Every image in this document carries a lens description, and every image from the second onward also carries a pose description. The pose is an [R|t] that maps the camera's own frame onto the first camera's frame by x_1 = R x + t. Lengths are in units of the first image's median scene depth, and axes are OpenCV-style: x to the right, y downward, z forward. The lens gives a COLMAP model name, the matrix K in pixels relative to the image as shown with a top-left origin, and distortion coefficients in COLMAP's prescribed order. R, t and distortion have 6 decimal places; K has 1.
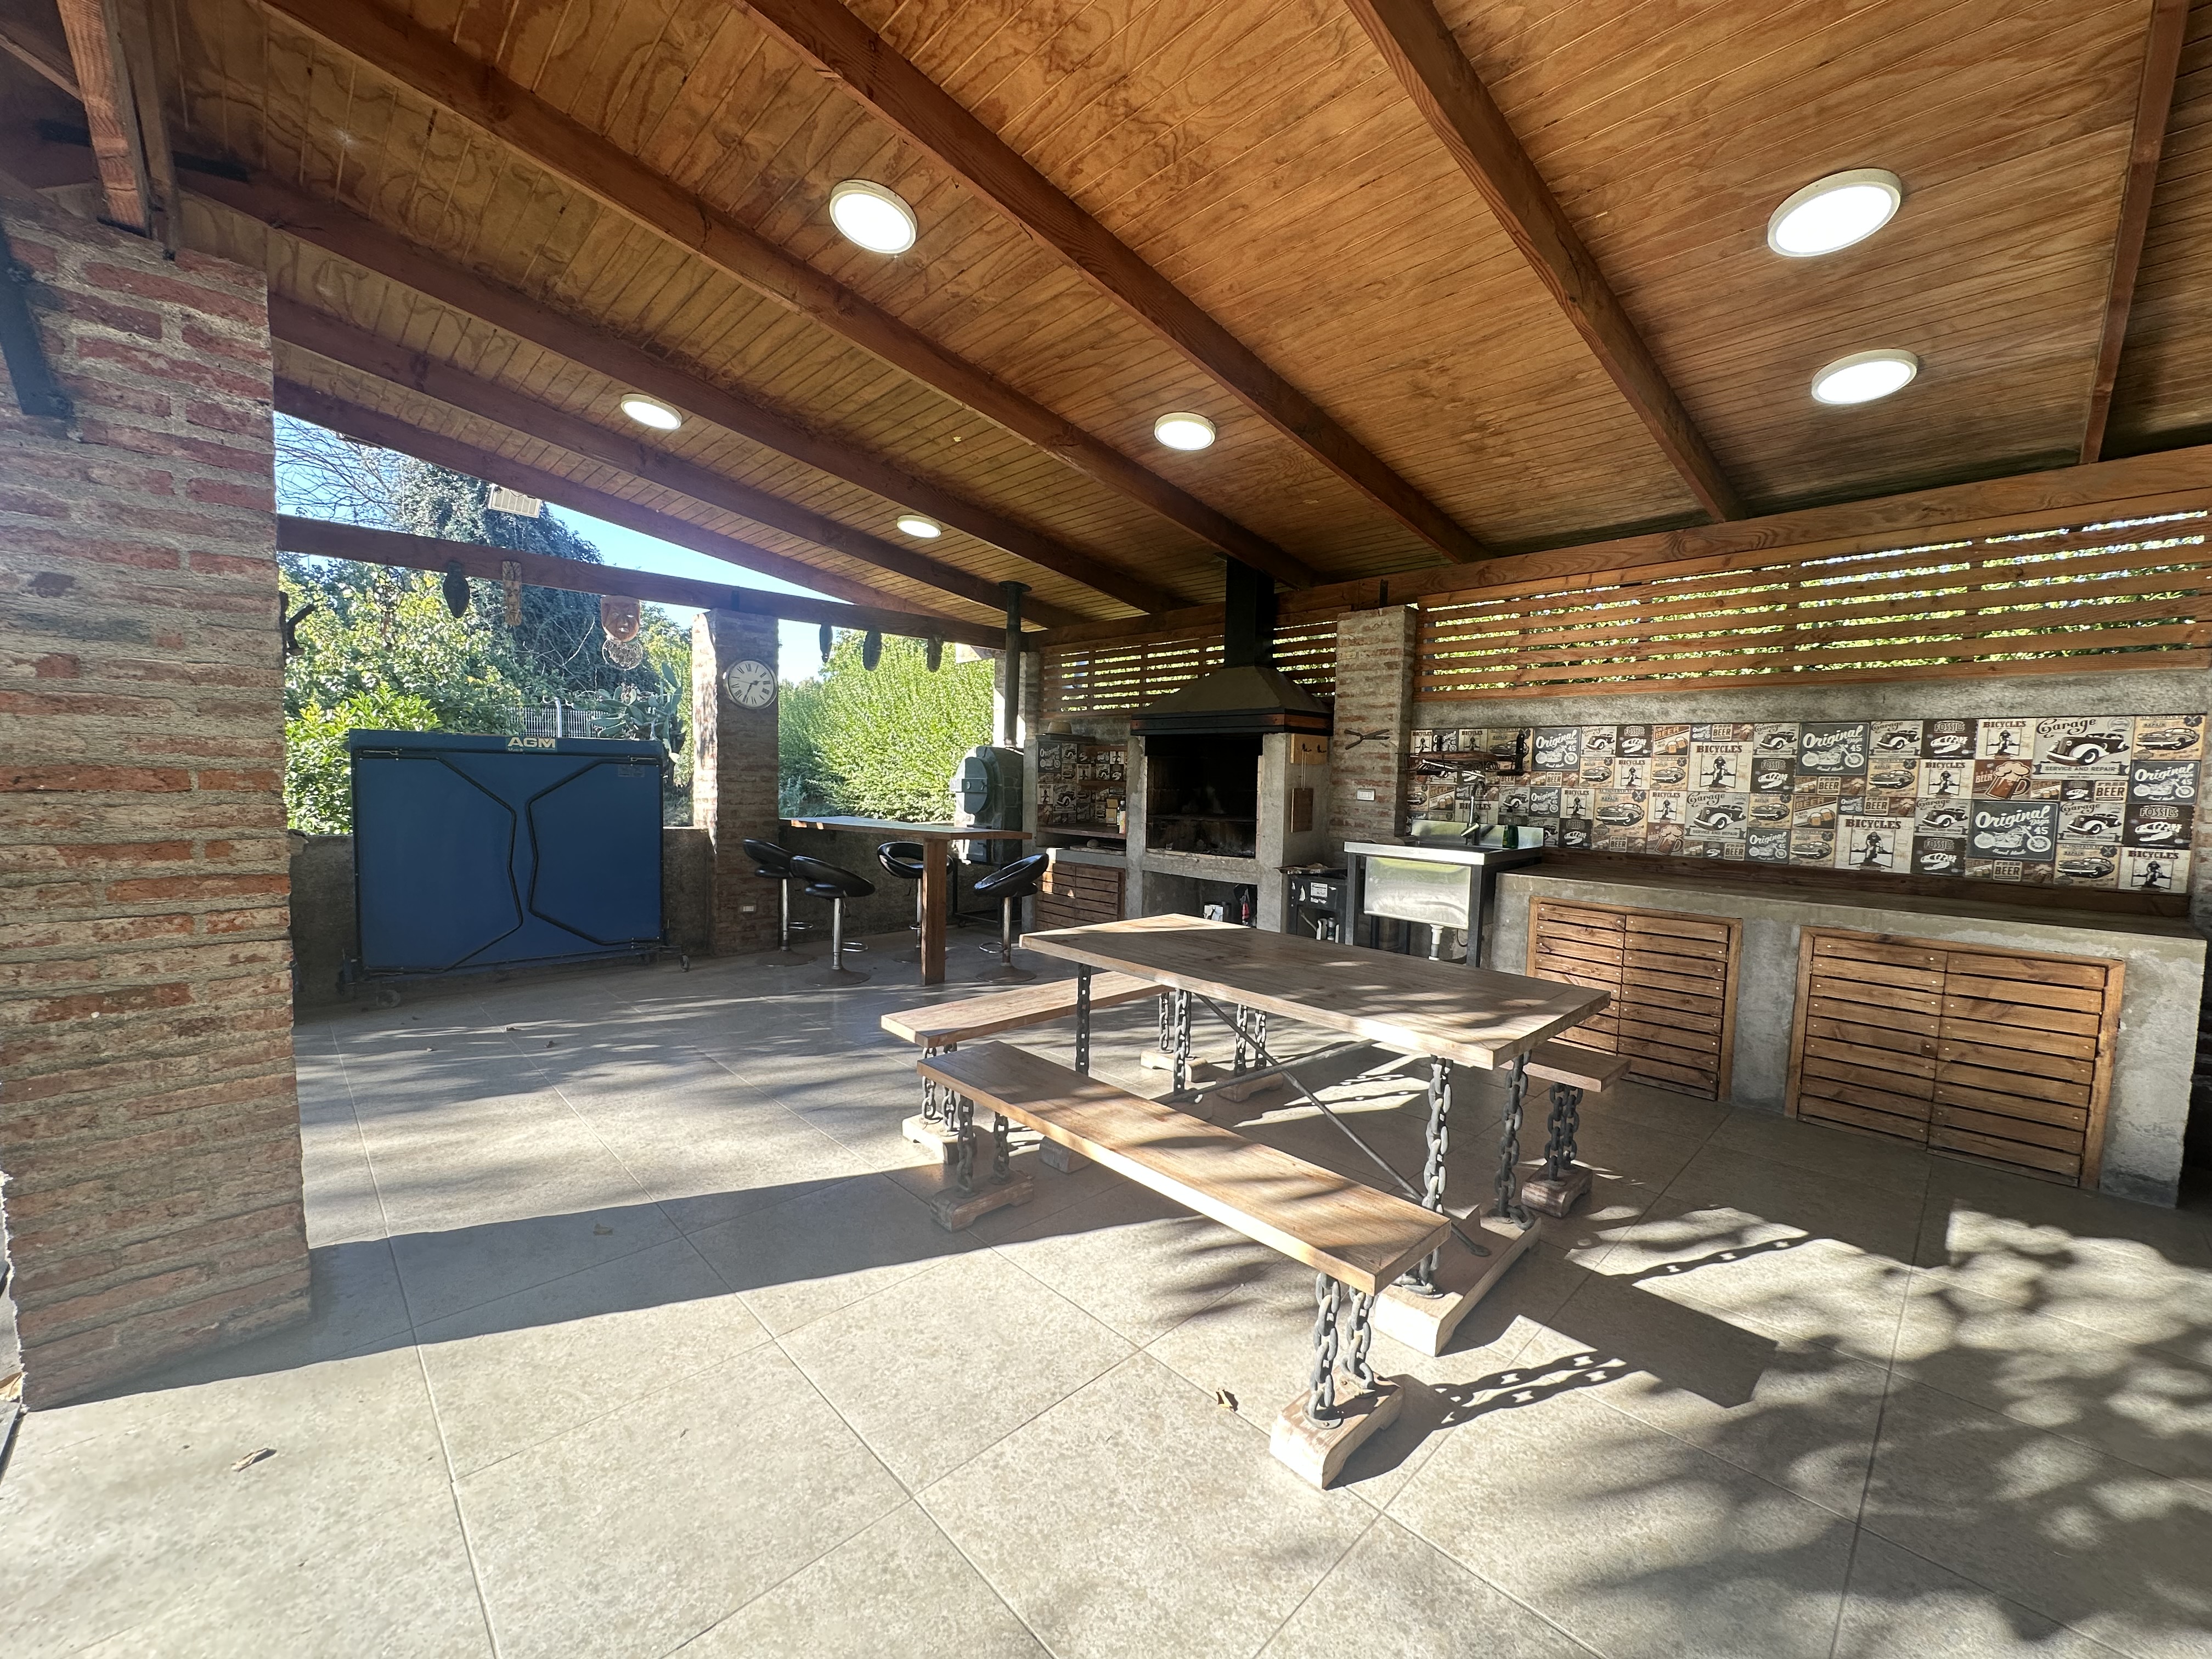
lens RADIAL K [[880.3, 0, 1107.7], [0, 880.3, 829.9], [0, 0, 1]] dist [0.001405, -0.000540]
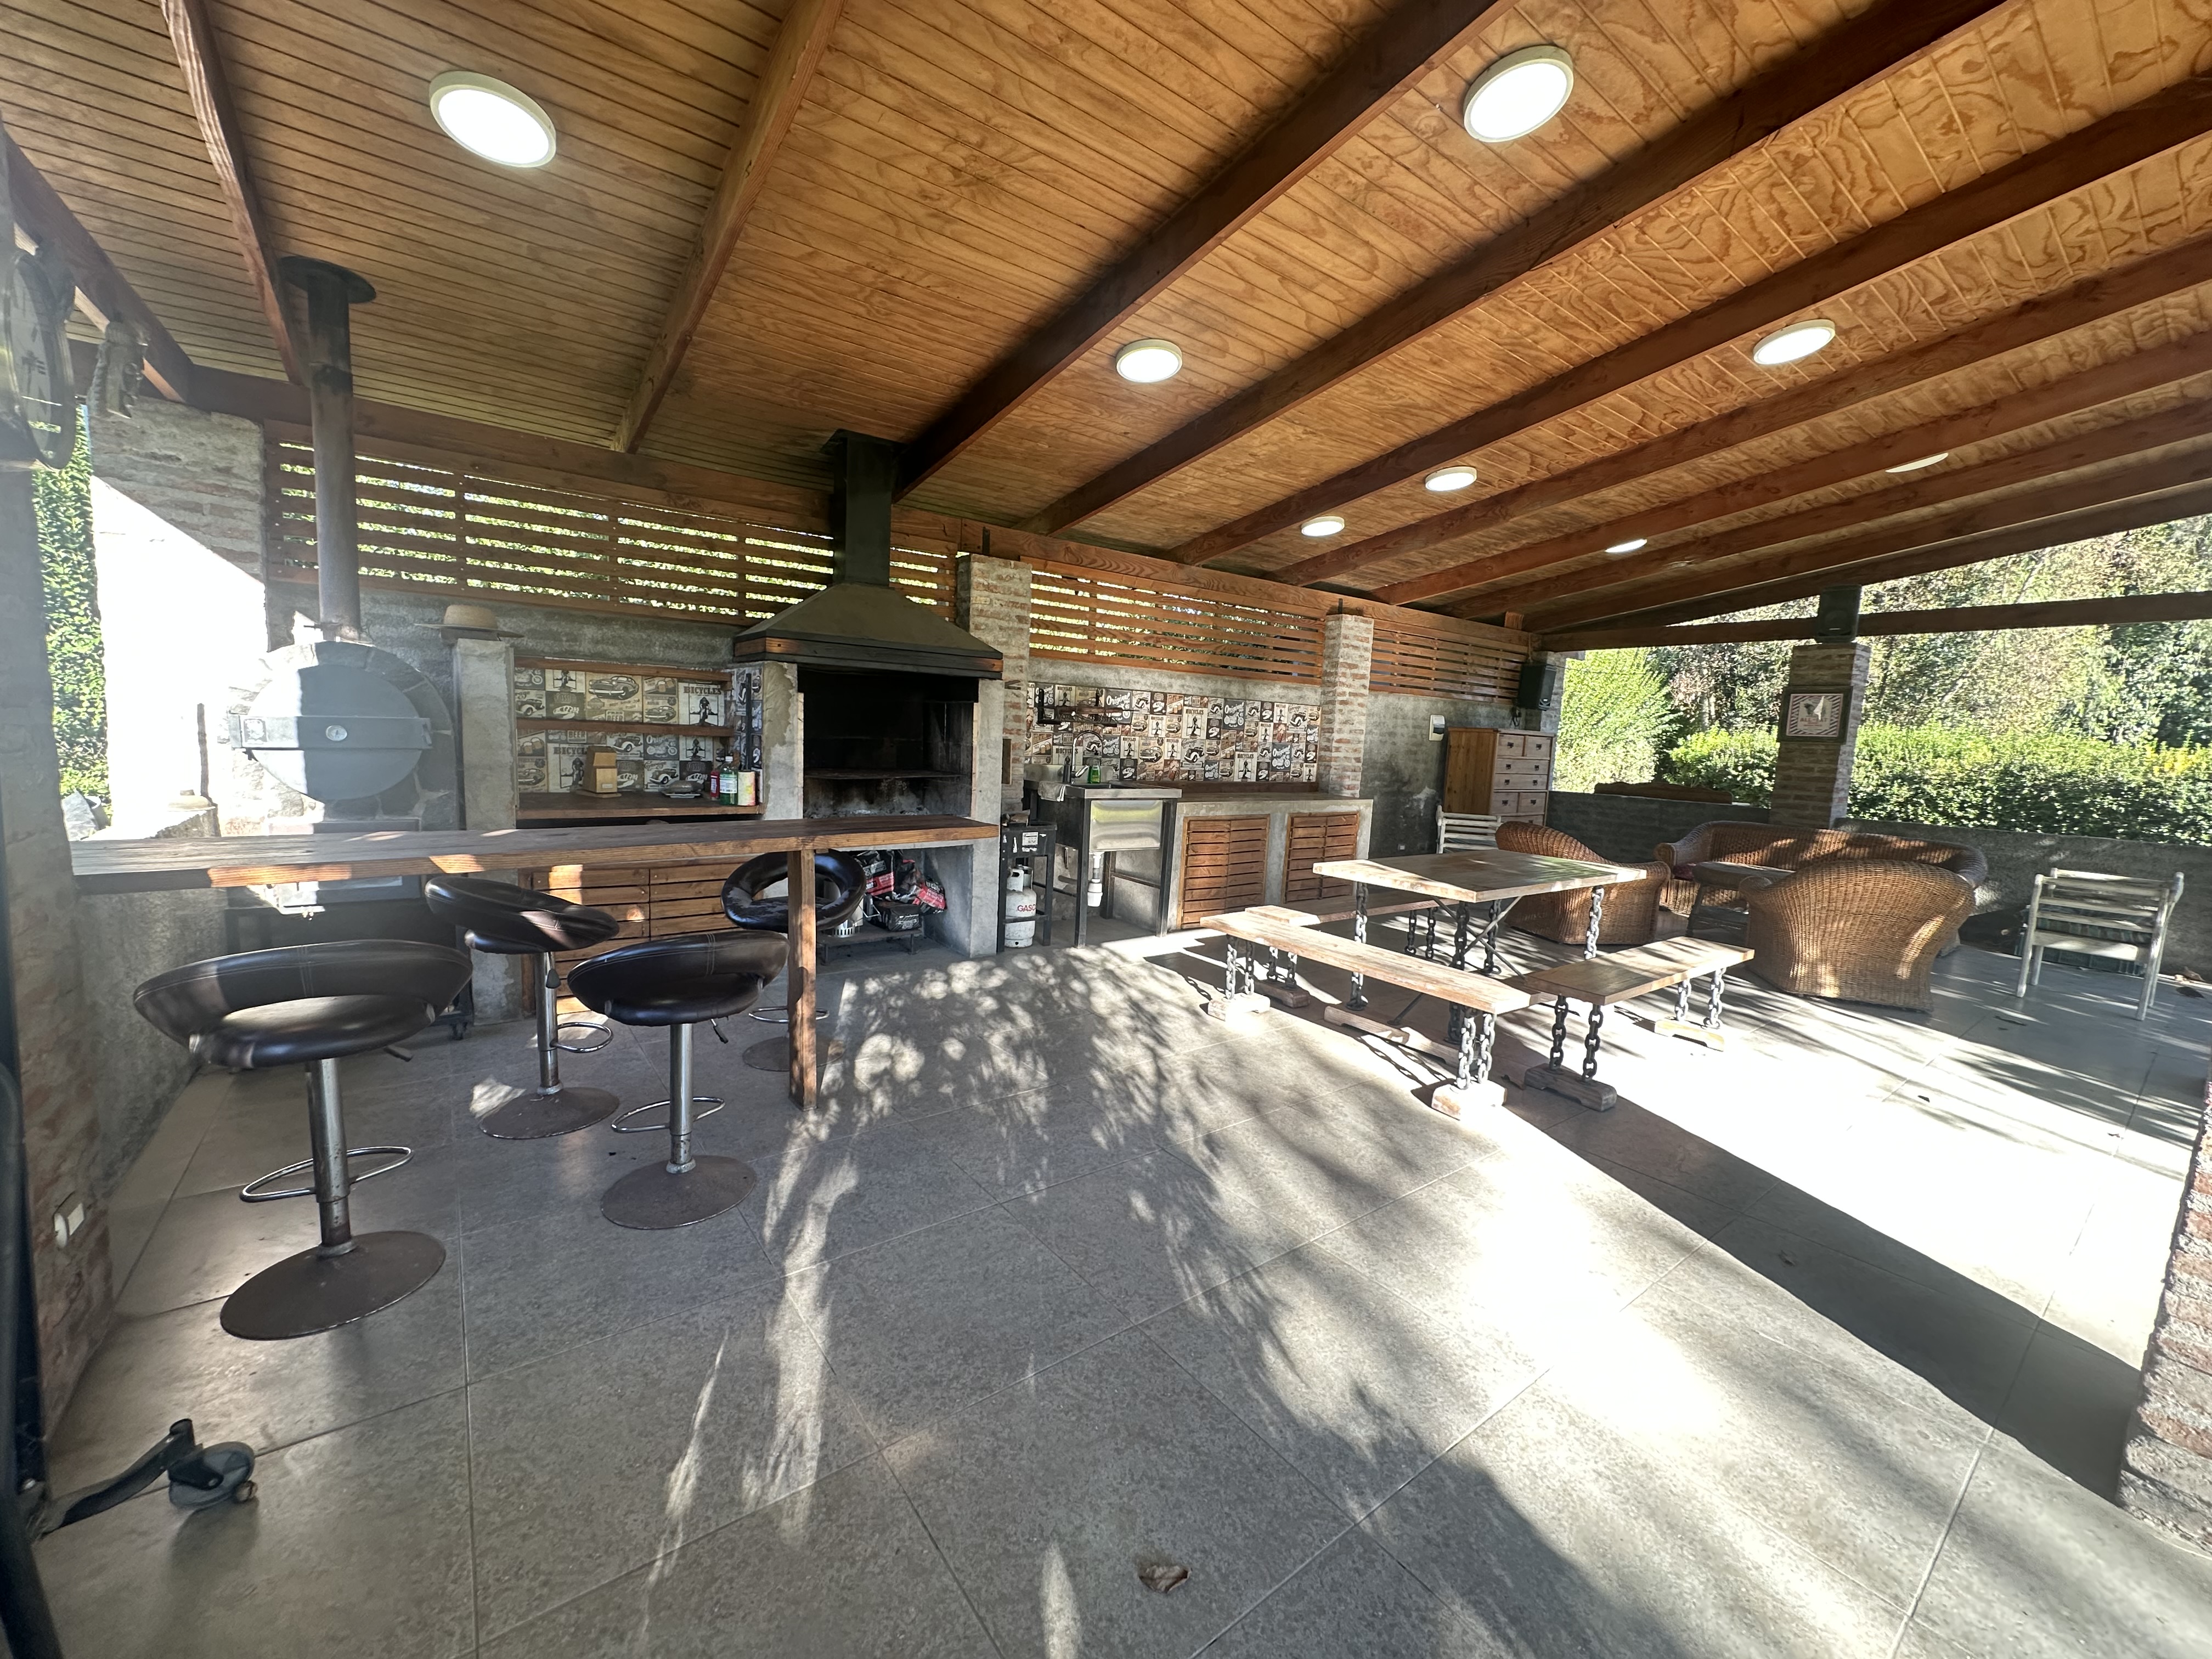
lens RADIAL K [[880.3, 0, 1107.3], [0, 880.3, 831.9], [0, 0, 1]] dist [0.001405, -0.000540]
pose [[0.123387, -0.120124, 0.985061, -0.863316], [0.033012, 0.992594, 0.116908, -0.063768], [-0.991809, 0.018094, 0.126439, 0.906863]]
